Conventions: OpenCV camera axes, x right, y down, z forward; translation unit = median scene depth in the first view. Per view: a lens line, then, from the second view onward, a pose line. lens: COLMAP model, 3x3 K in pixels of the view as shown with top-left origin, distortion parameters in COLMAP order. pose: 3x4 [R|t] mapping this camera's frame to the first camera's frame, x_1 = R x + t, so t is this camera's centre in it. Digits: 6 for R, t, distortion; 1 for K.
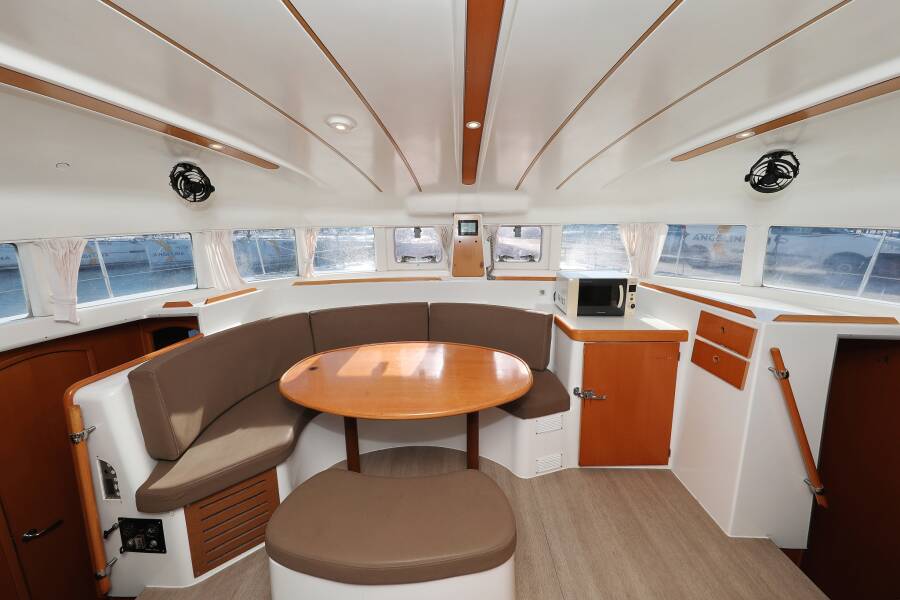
lens RADIAL K [[306.1, 0, 454.0], [0, 306.1, 277.5], [0, 0, 1]] dist [-0.007196, 0.000228]
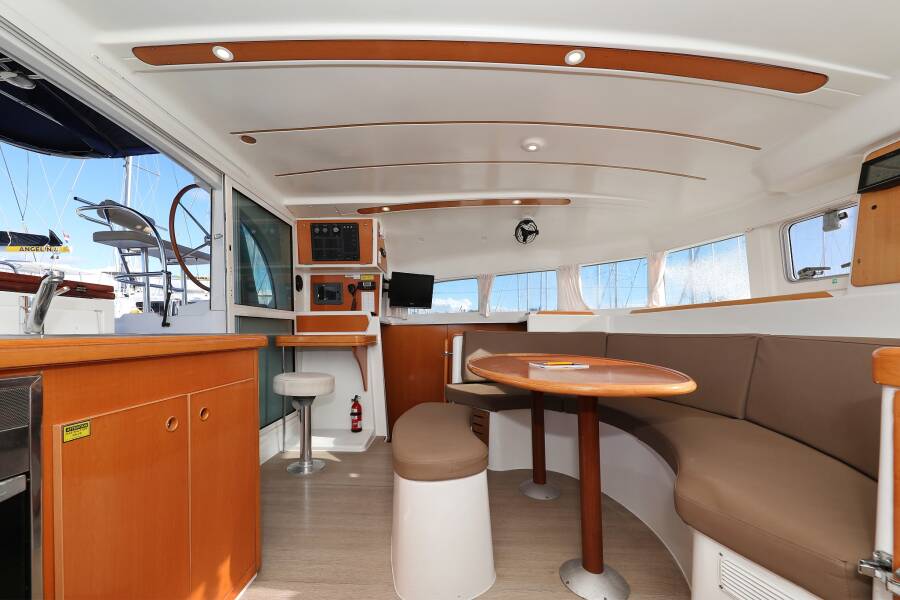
lens RADIAL K [[333.2, 0, 430.8], [0, 333.2, 313.7], [0, 0, 1]] dist [0.001012, -0.000281]
pose [[-0.019354, -0.038510, -0.999071, 0.765091], [-0.138314, 0.989753, -0.035472, 0.214429], [0.990199, 0.137499, -0.024482, 0.586731]]
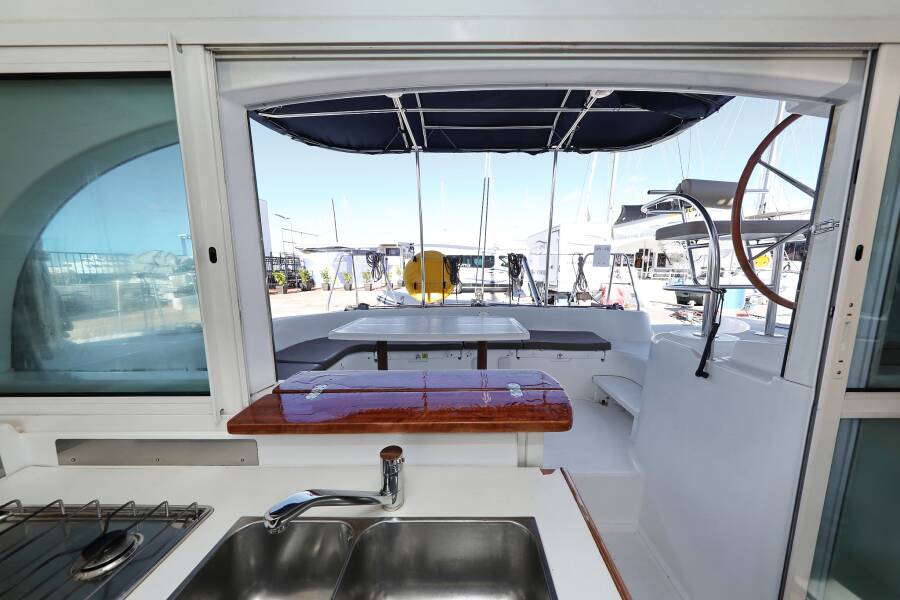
lens RADIAL K [[295.7, 0, 469.3], [0, 295.7, 322.8], [0, 0, 1]] dist [-0.001911, -0.000286]
pose [[-0.997909, 0.011577, -0.063585, 0.293813], [-0.009288, 0.947928, 0.318349, 0.049089], [0.063960, 0.318274, -0.945839, 0.281784]]
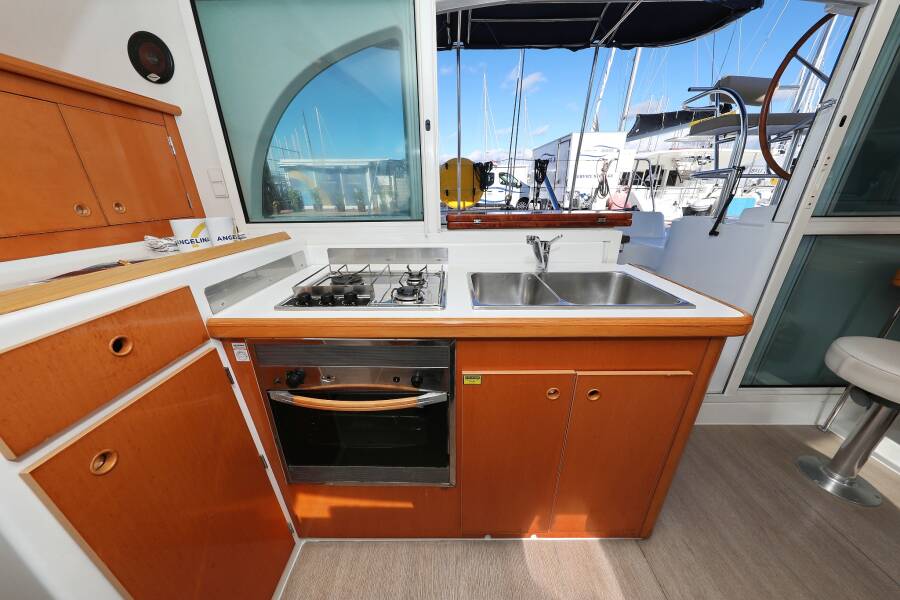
lens RADIAL K [[289.9, 0, 453.6], [0, 289.9, 312.7], [0, 0, 1]] dist [-0.000273, -0.000217]
pose [[-0.999296, 0.010902, -0.035896, 0.541090], [-0.009098, 0.857841, 0.513834, 0.108110], [0.036395, 0.513799, -0.857138, 0.555016]]
